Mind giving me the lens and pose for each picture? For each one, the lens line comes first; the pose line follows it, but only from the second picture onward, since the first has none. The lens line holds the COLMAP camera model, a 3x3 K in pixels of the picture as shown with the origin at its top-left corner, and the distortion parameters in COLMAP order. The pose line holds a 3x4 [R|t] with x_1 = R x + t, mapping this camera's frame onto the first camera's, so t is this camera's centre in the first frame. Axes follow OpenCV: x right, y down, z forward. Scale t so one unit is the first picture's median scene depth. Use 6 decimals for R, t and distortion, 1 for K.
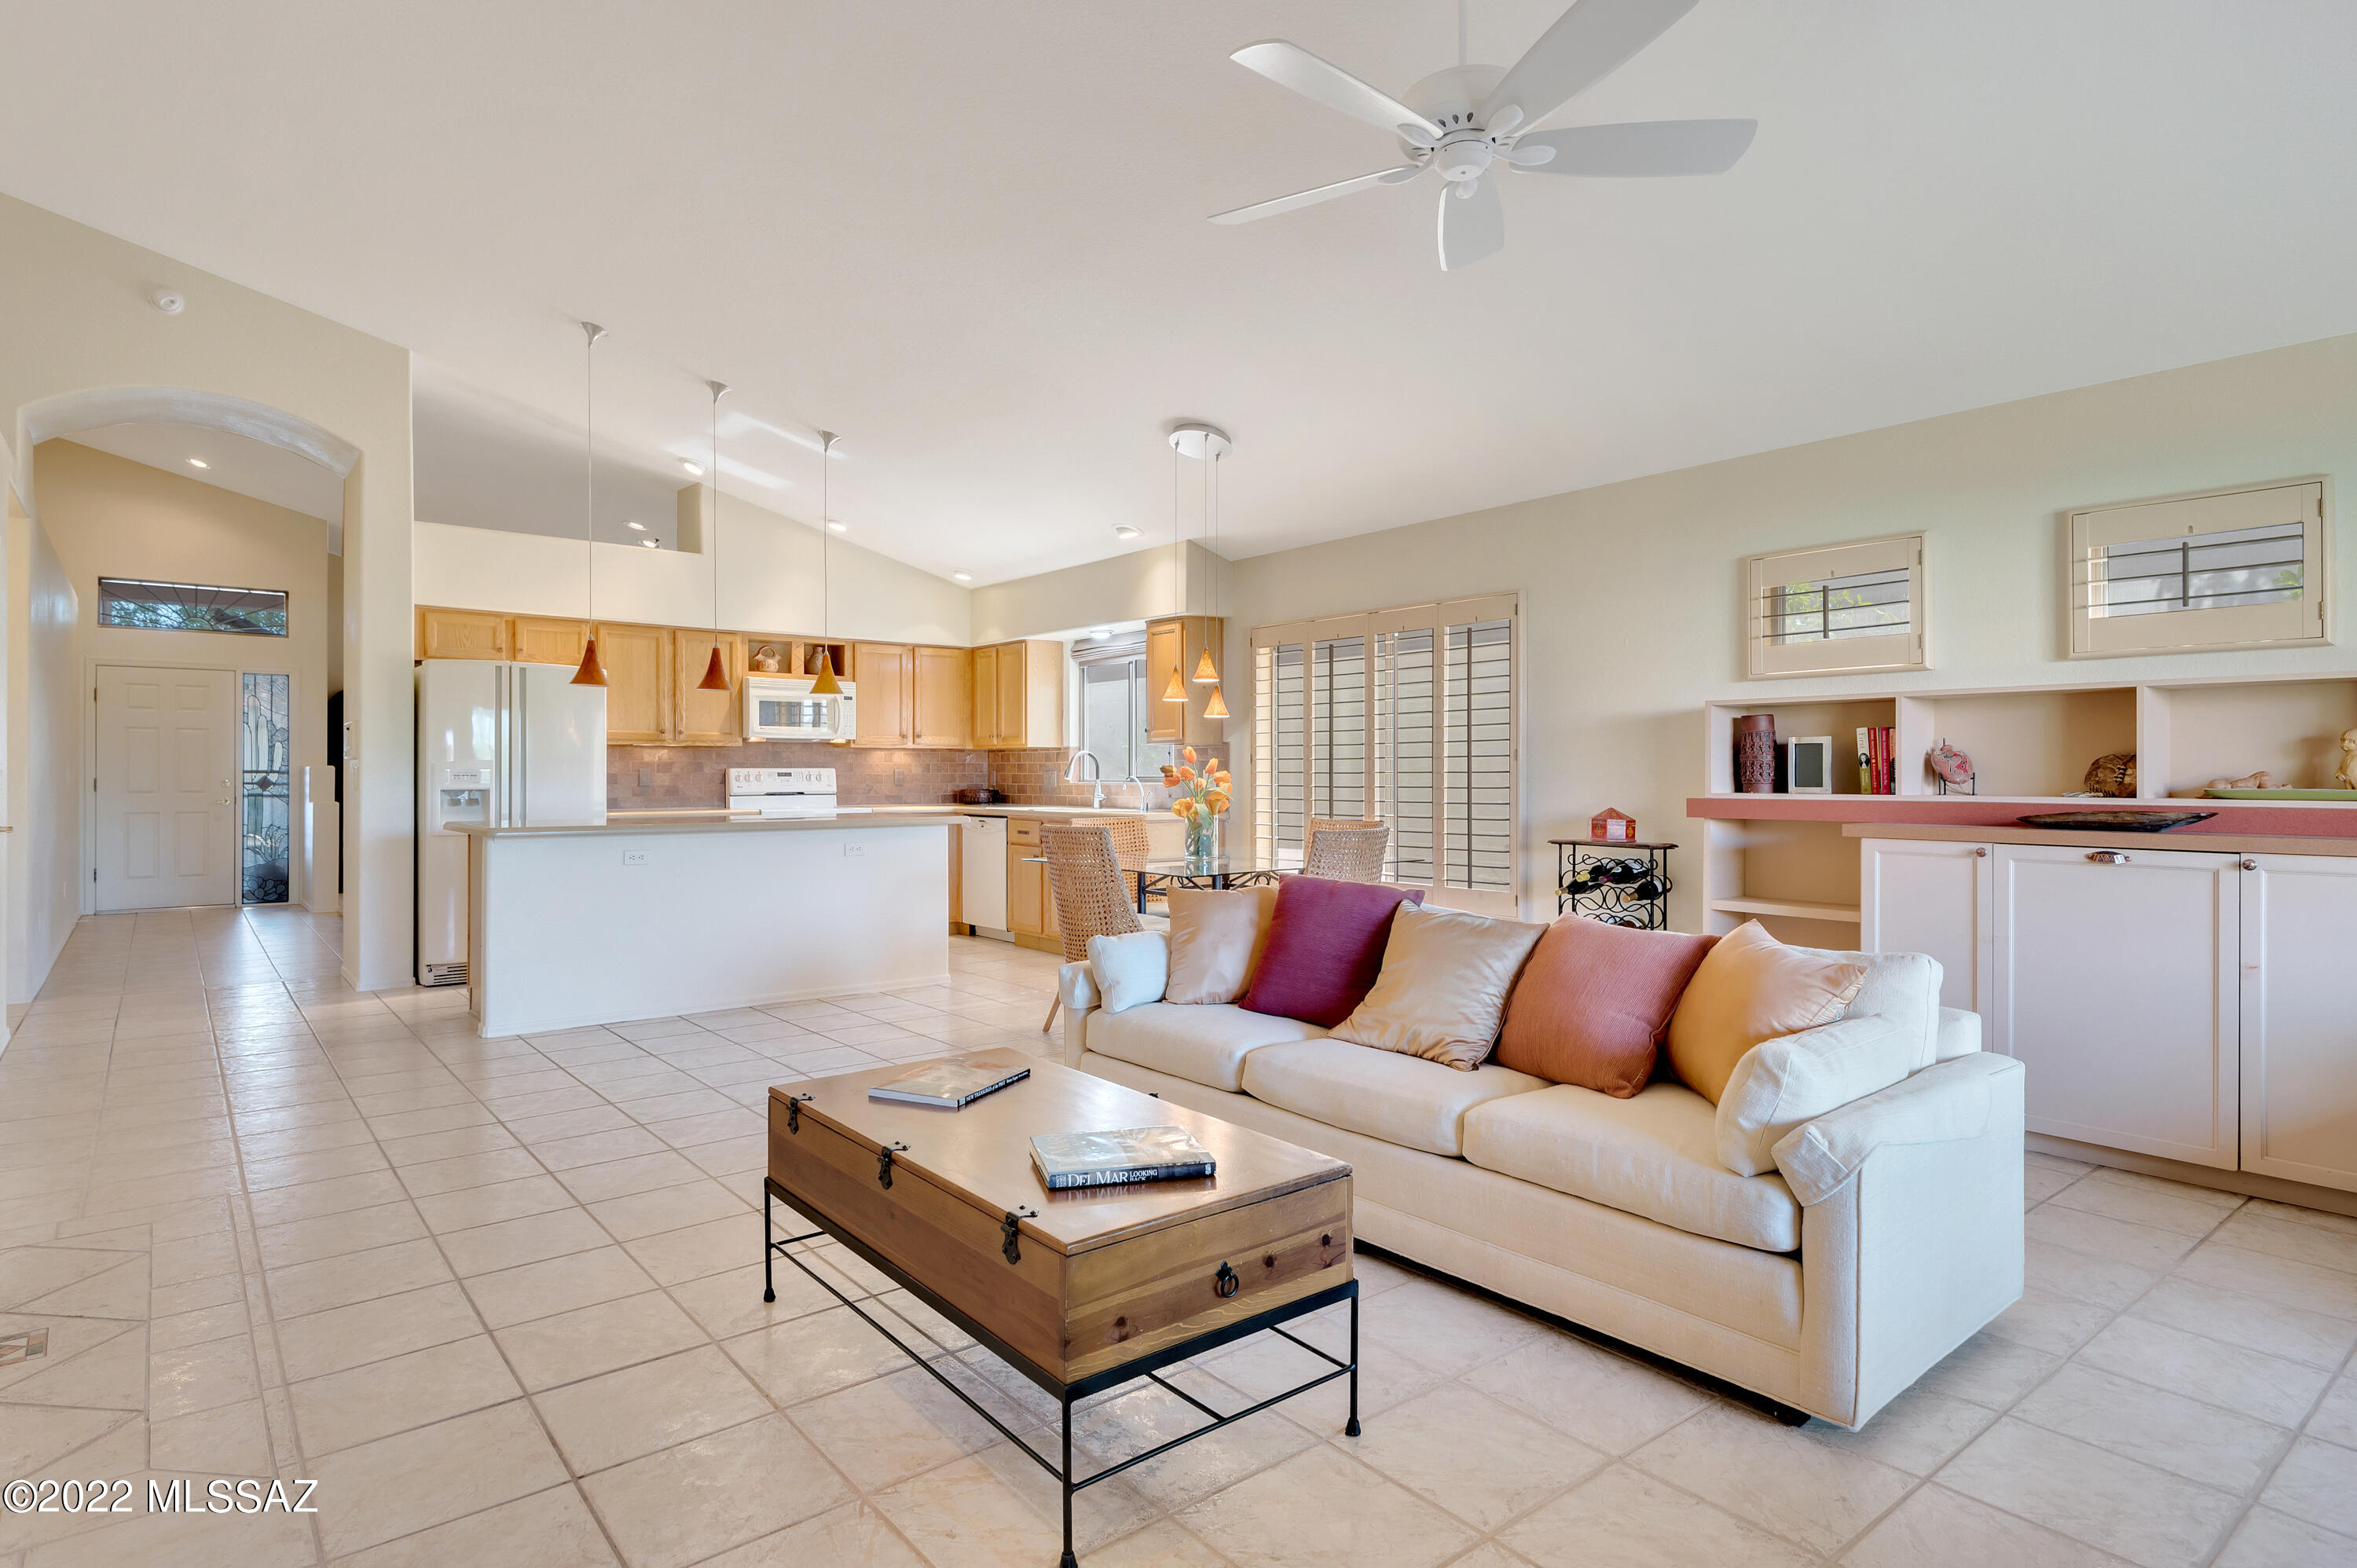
lens RADIAL K [[1228.1, 0, 1143.0], [0, 1228.1, 781.3], [0, 0, 1]] dist [0.014874, -0.000178]
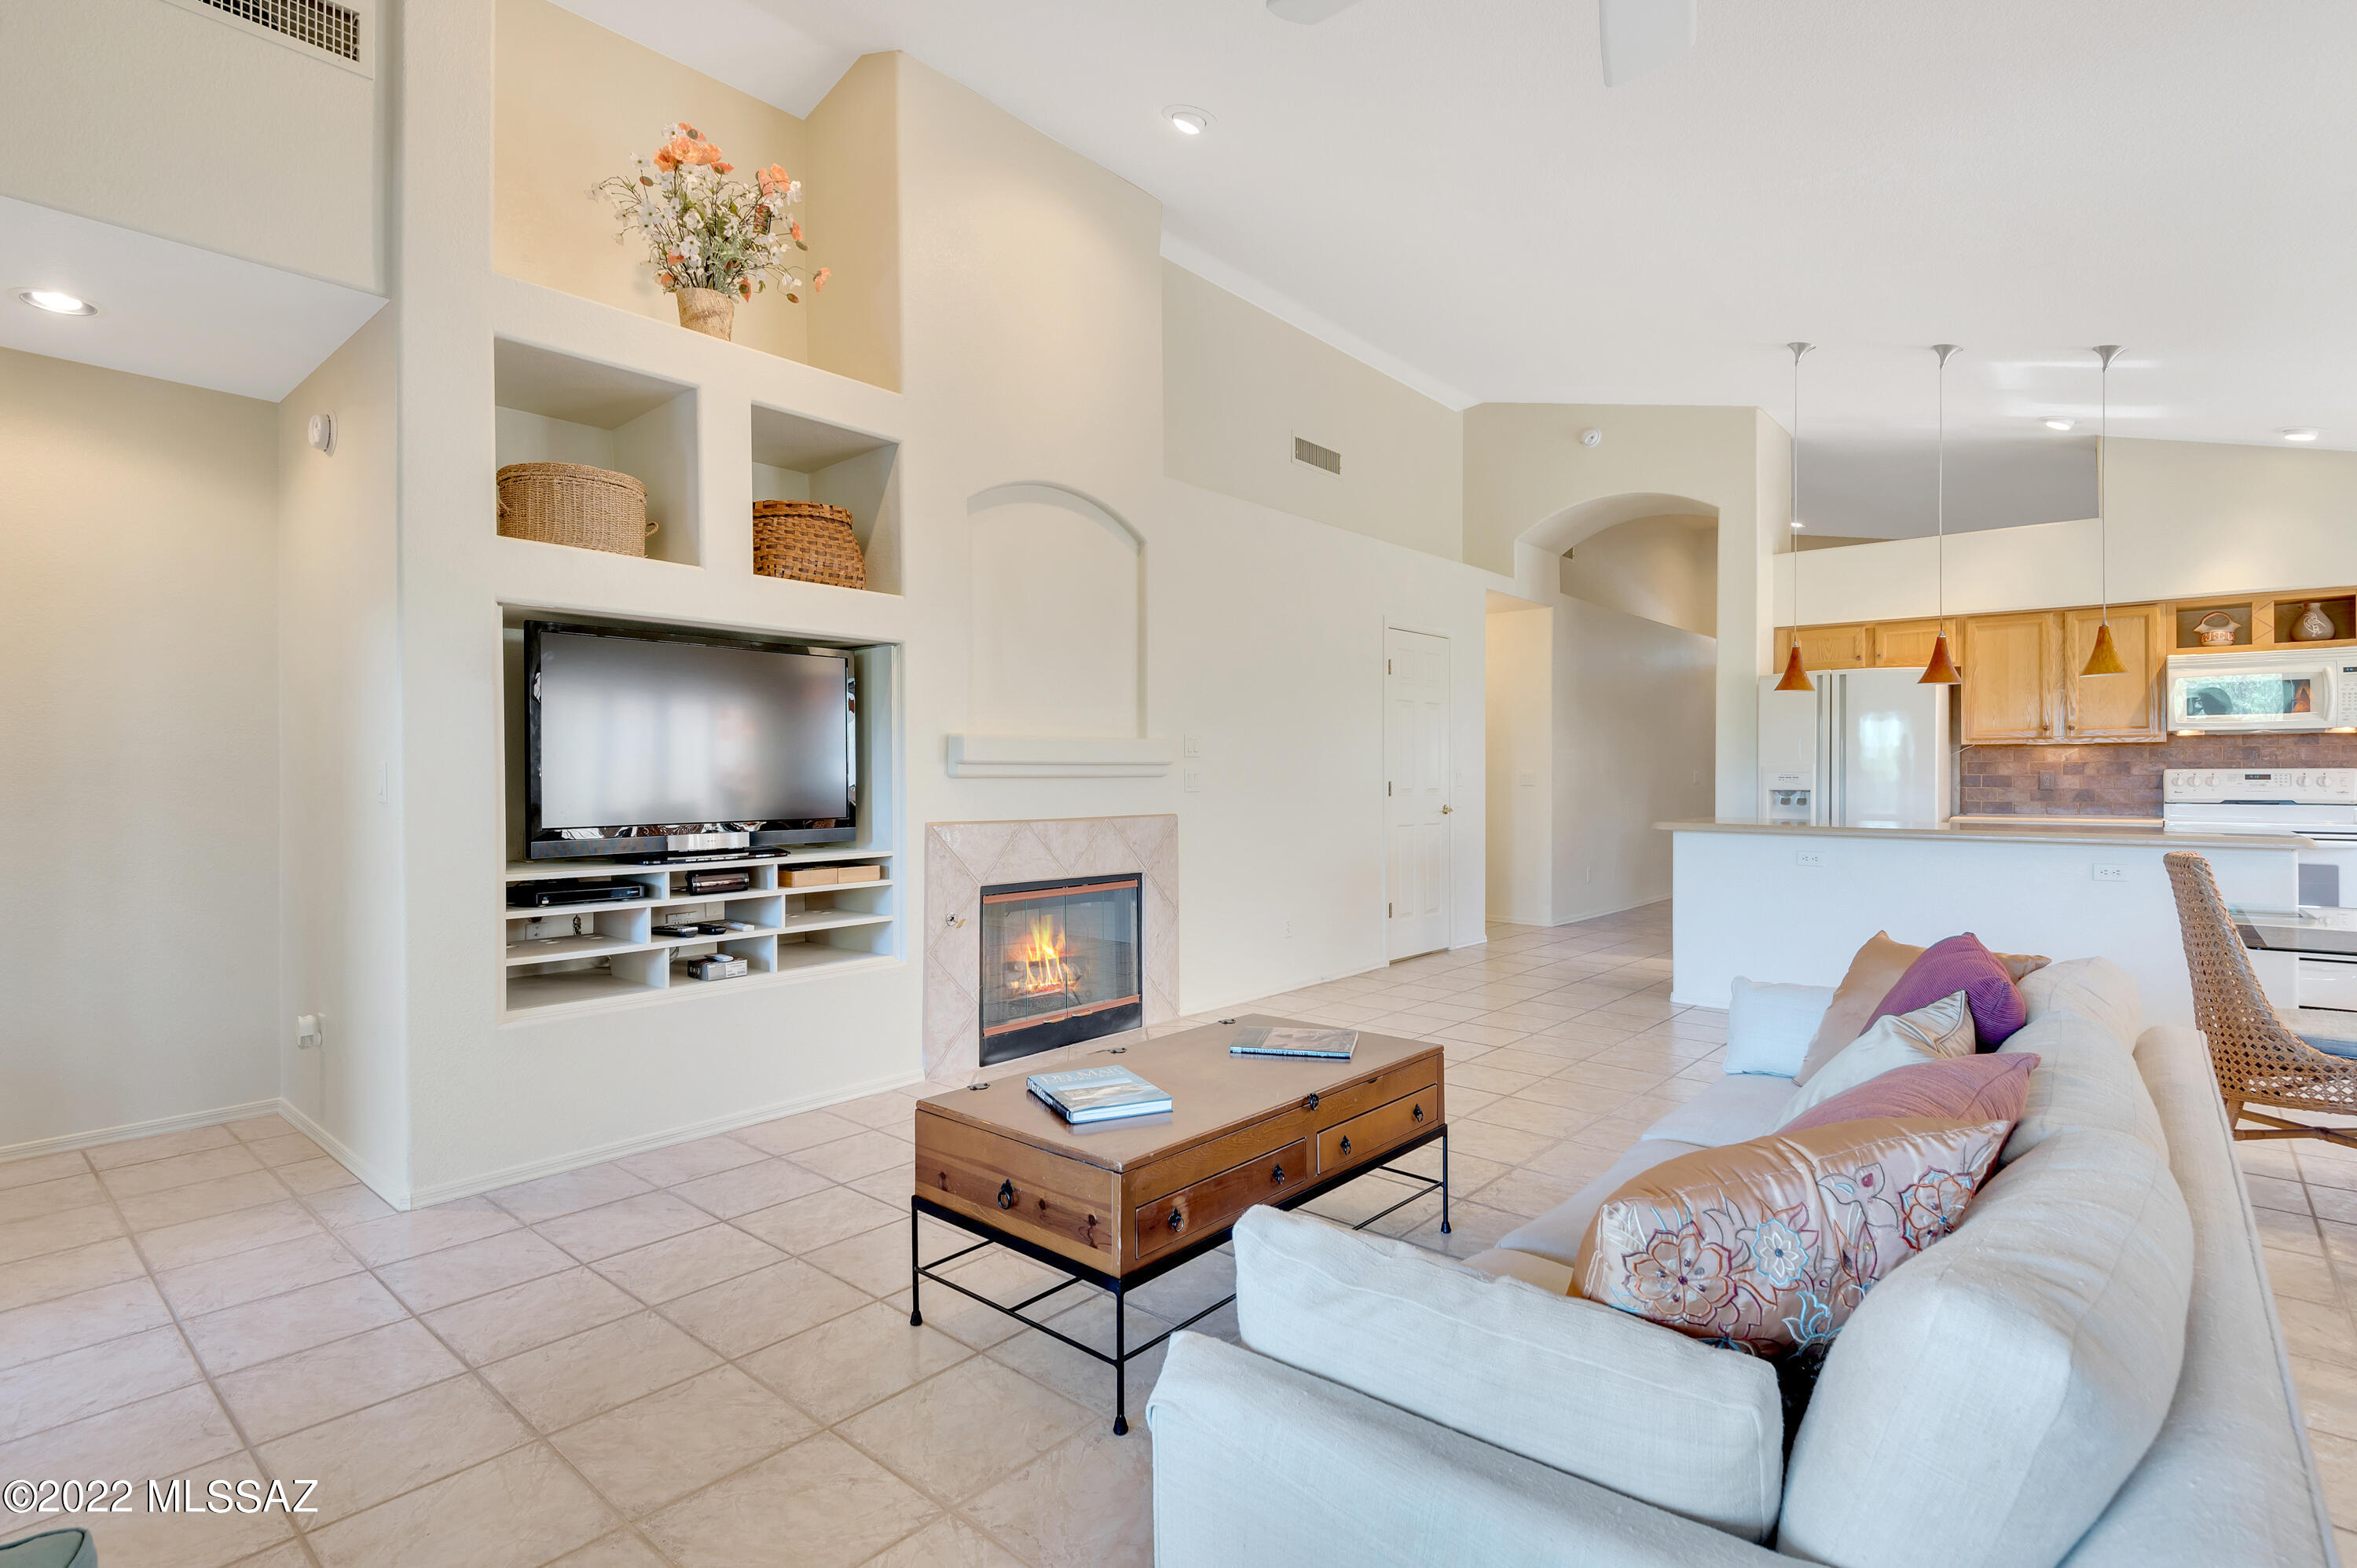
lens RADIAL K [[1125.2, 0, 1178.5], [0, 1125.2, 784.0], [0, 0, 1]] dist [-0.005600, -0.000315]
pose [[0.195769, 0.007851, -0.980619, 0.271511], [-0.007799, 0.999949, 0.006449, -0.000493], [0.980619, 0.006386, 0.195820, 0.220323]]
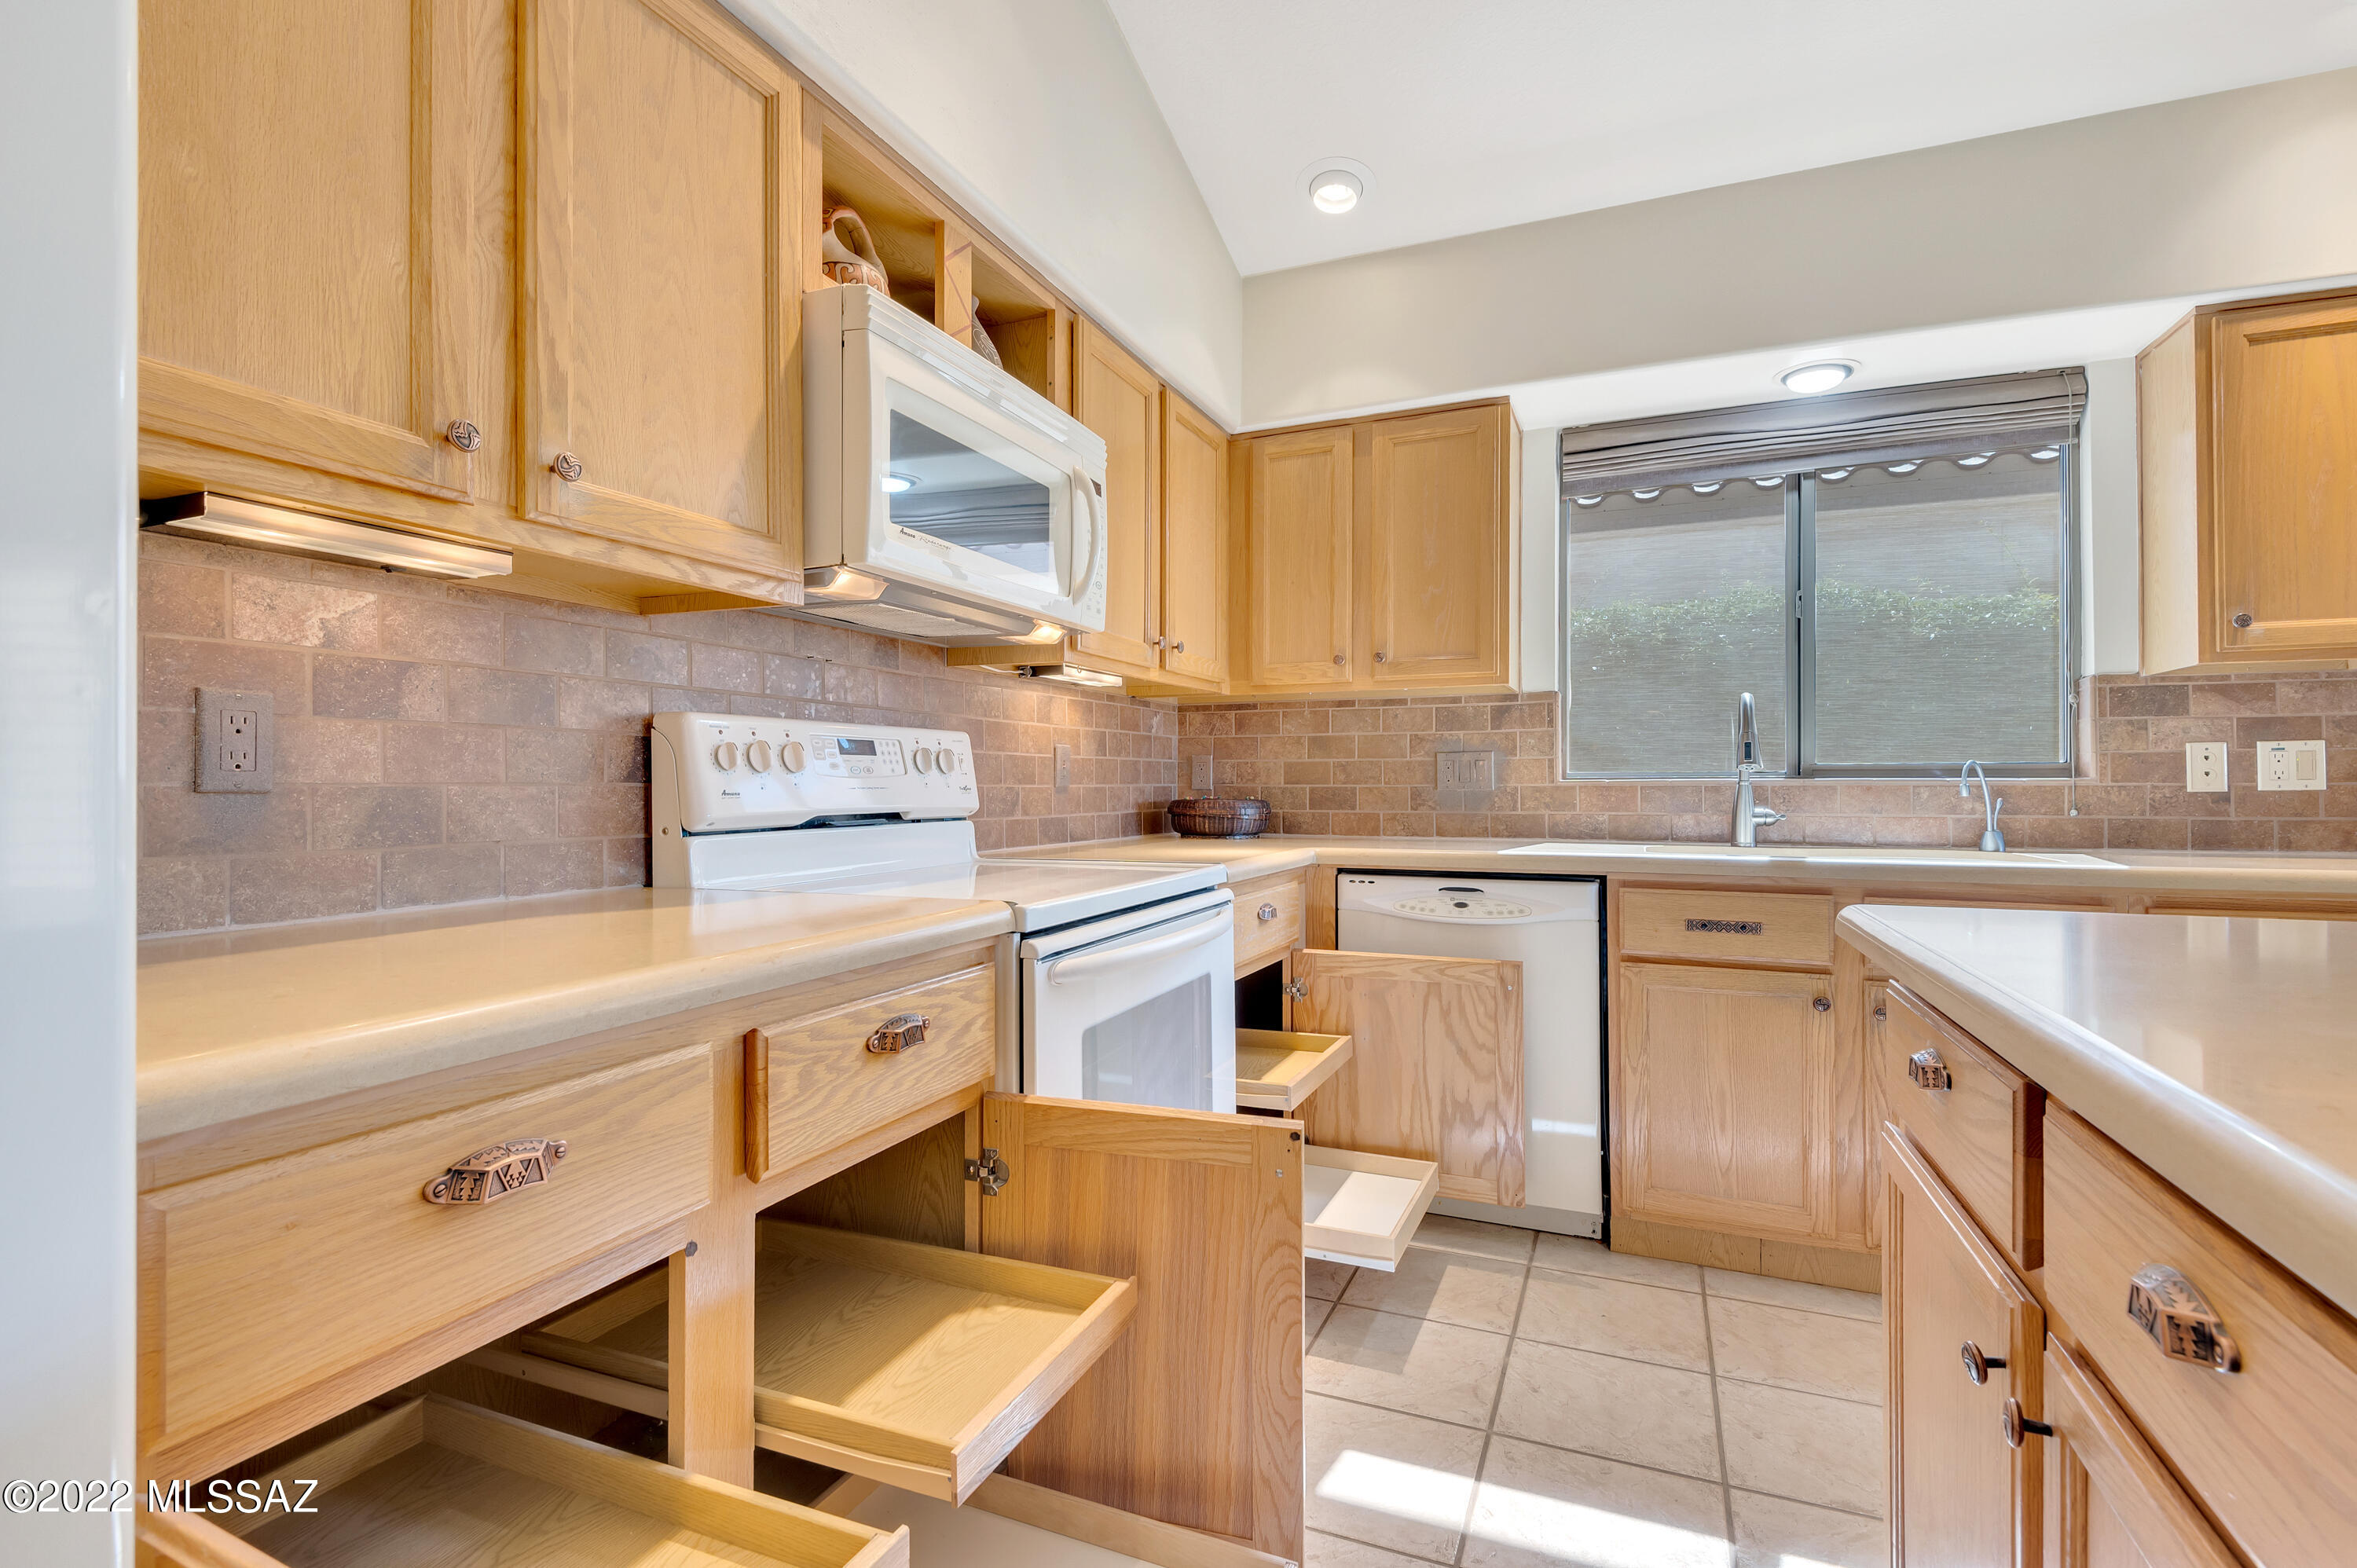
lens RADIAL K [[1082.0, 0, 1178.5], [0, 1082.0, 784.0], [0, 0, 1]] dist [0.003530, 0.000199]
pose [[0.875356, 0.001993, 0.483474, -0.363069], [0.001003, 0.999982, -0.005938, 0.004133], [-0.483477, 0.005682, 0.875339, 0.807563]]
